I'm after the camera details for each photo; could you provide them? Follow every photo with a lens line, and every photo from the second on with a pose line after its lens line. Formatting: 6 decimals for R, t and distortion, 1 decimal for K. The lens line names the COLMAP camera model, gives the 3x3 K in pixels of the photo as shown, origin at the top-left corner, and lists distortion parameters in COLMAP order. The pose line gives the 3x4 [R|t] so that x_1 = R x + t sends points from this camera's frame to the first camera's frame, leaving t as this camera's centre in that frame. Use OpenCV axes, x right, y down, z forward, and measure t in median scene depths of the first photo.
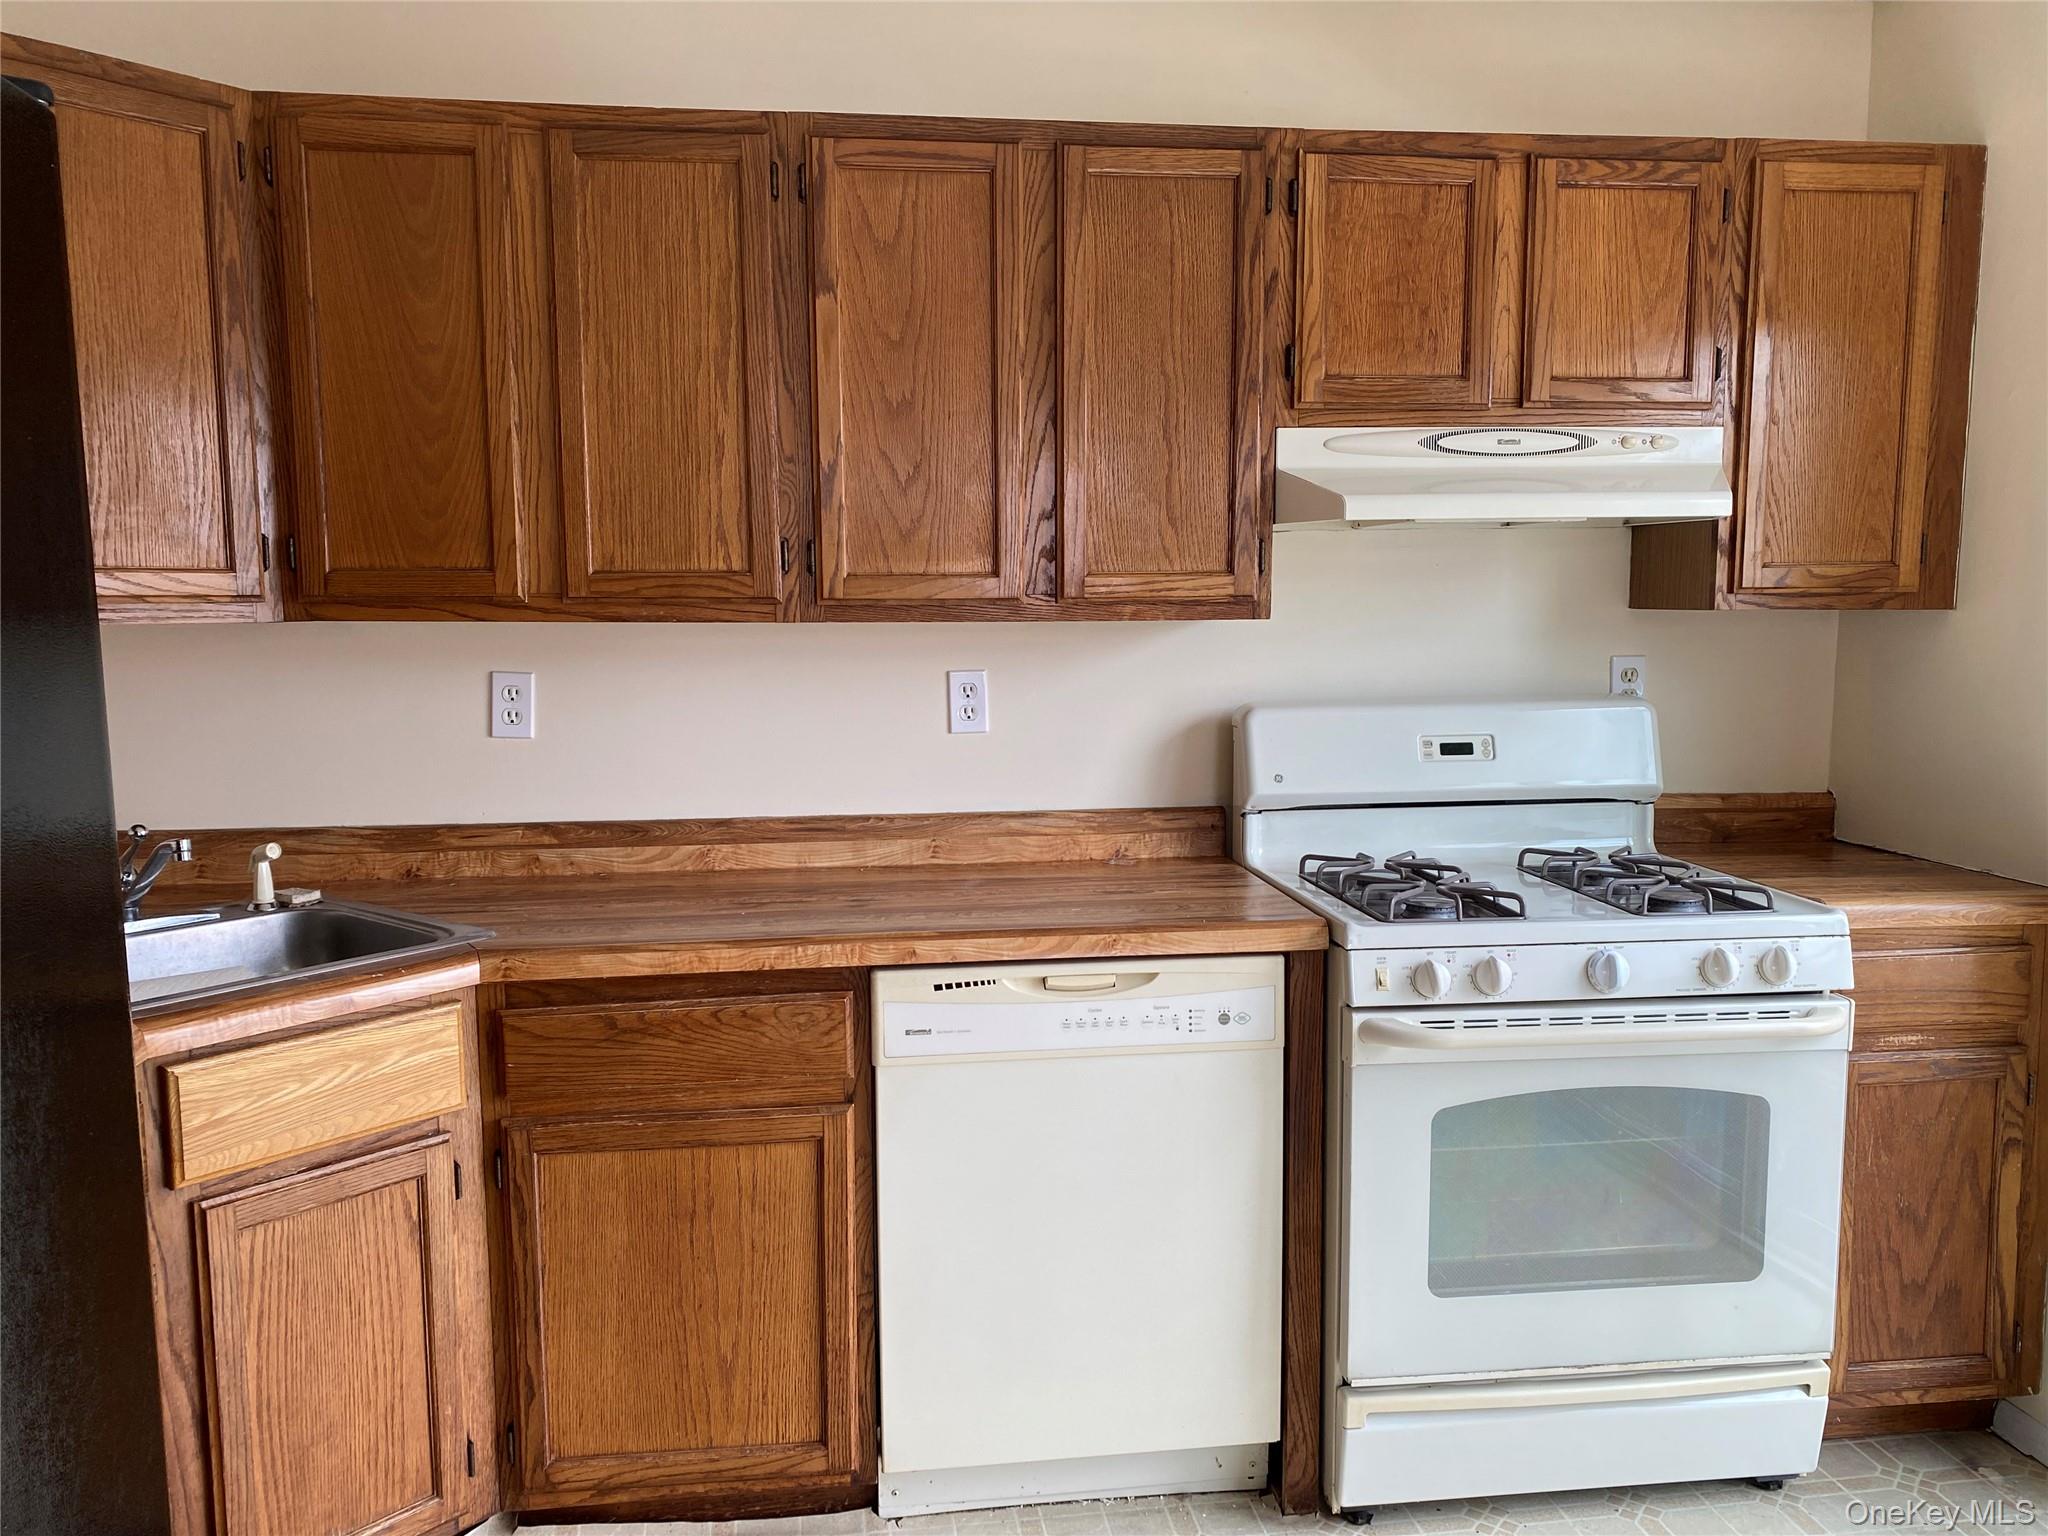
lens RADIAL K [[1567.4, 0, 1030.5], [0, 1567.4, 775.9], [0, 0, 1]] dist [0.027946, -0.027554]
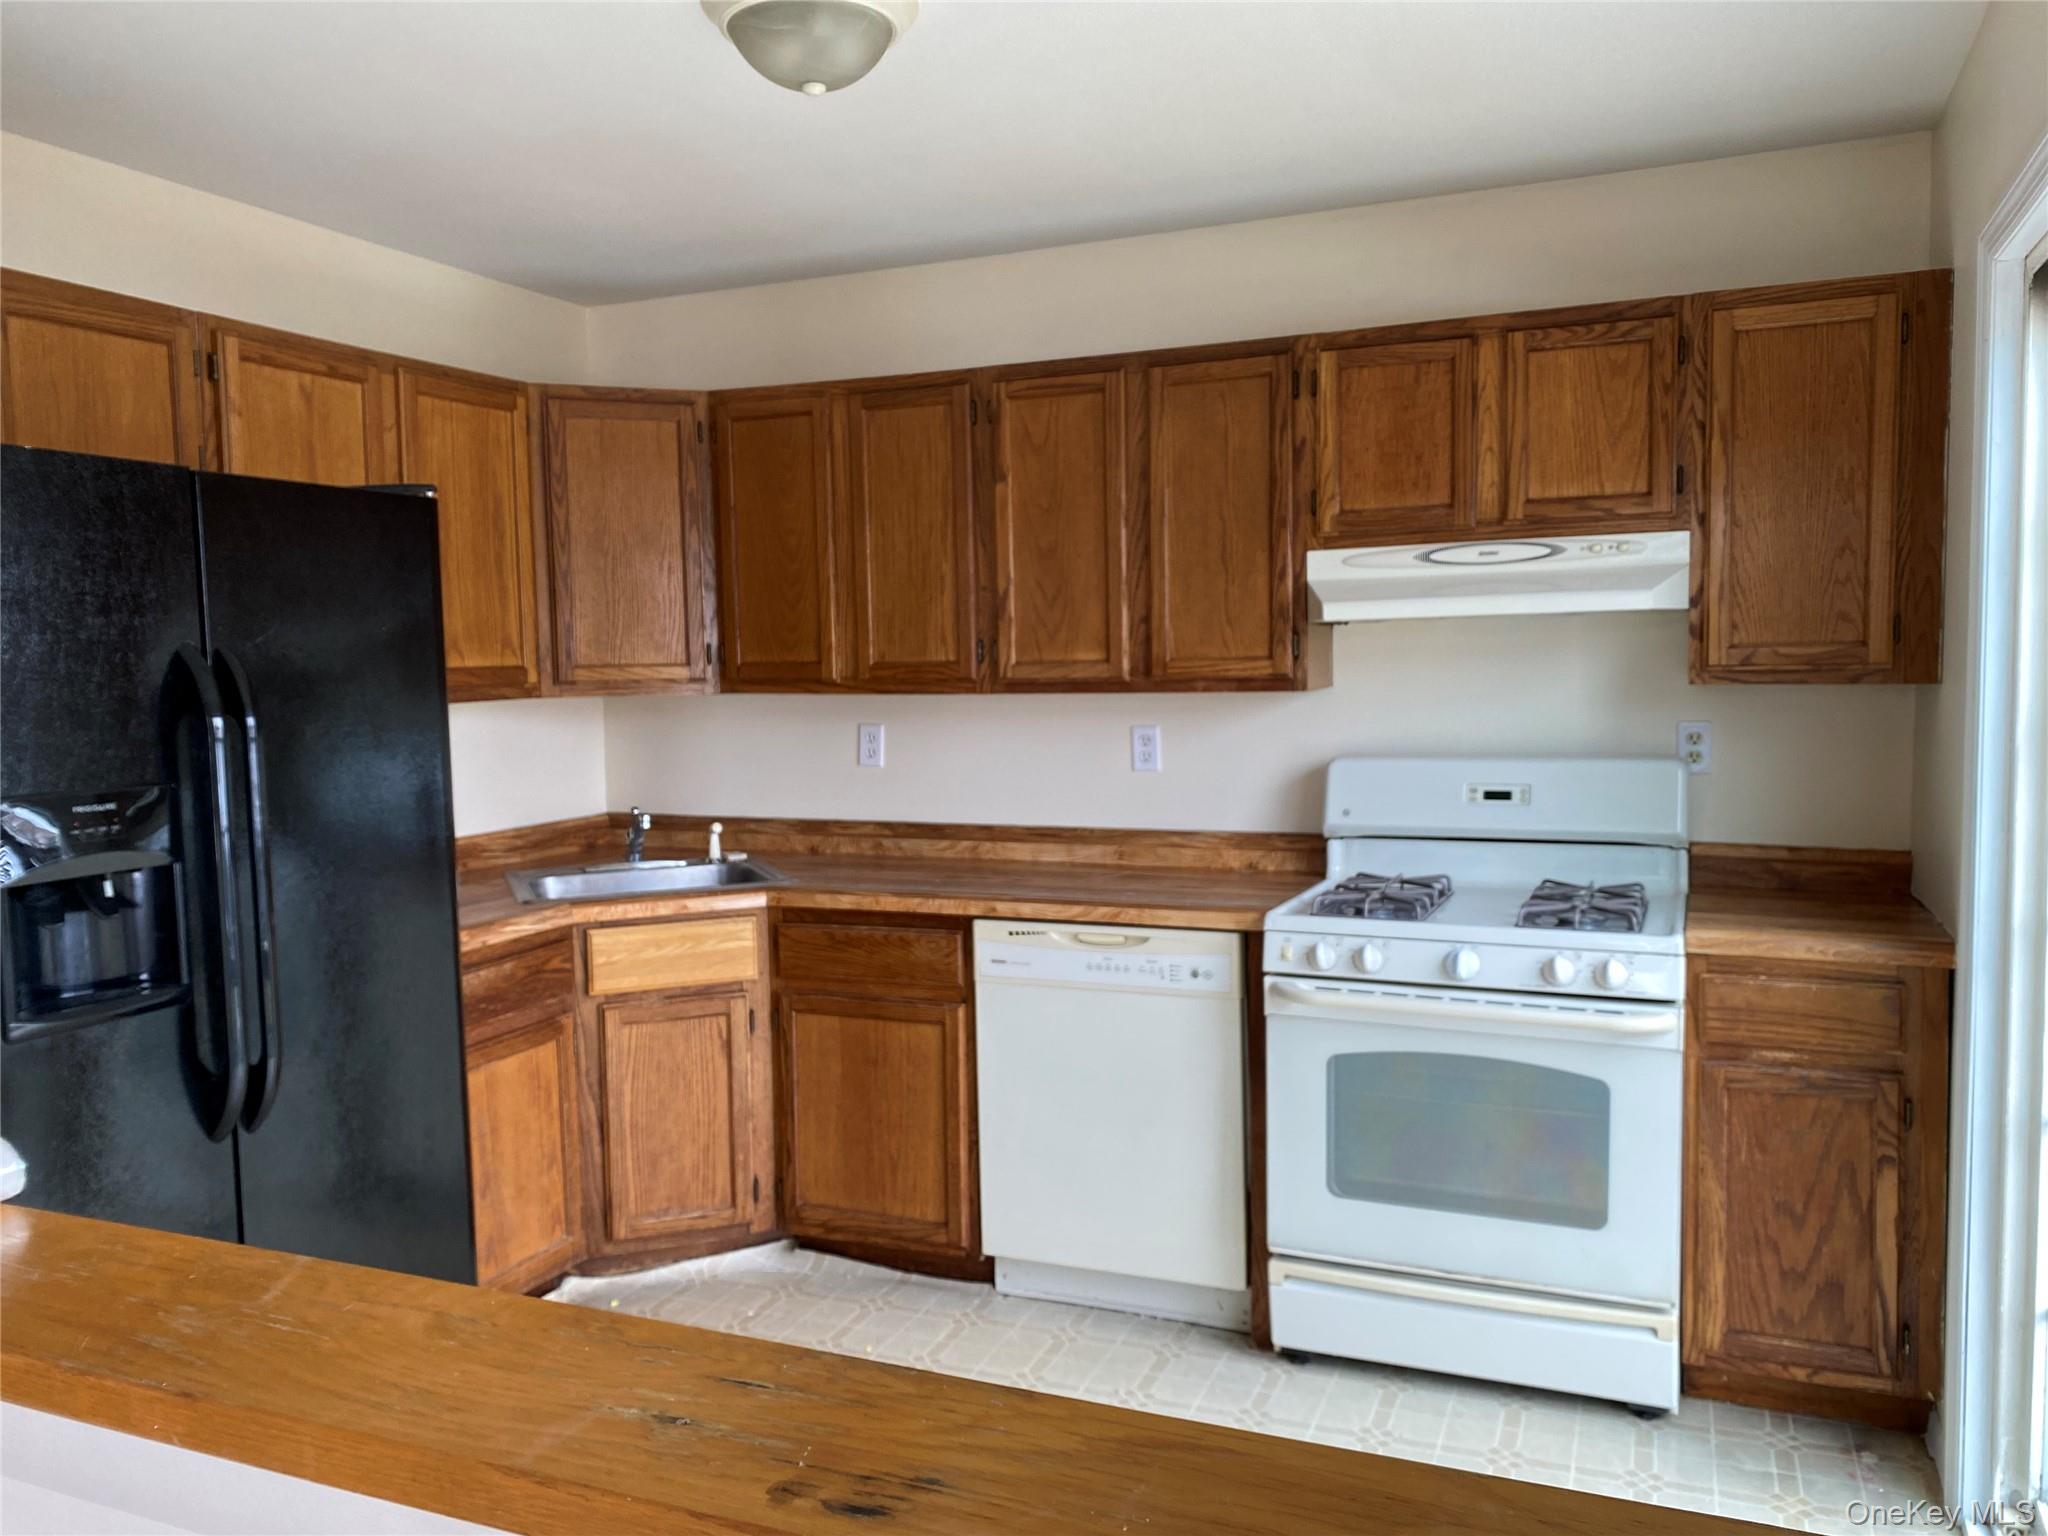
lens RADIAL K [[1556.9, 0, 1024.0], [0, 1556.9, 768.0], [0, 0, 1]] dist [0.090324, -0.175065]
pose [[0.864056, 0.027174, -0.502661, 0.643004], [-0.044237, 0.998778, -0.022047, 0.005628], [0.501448, 0.041286, 0.864202, -0.286725]]
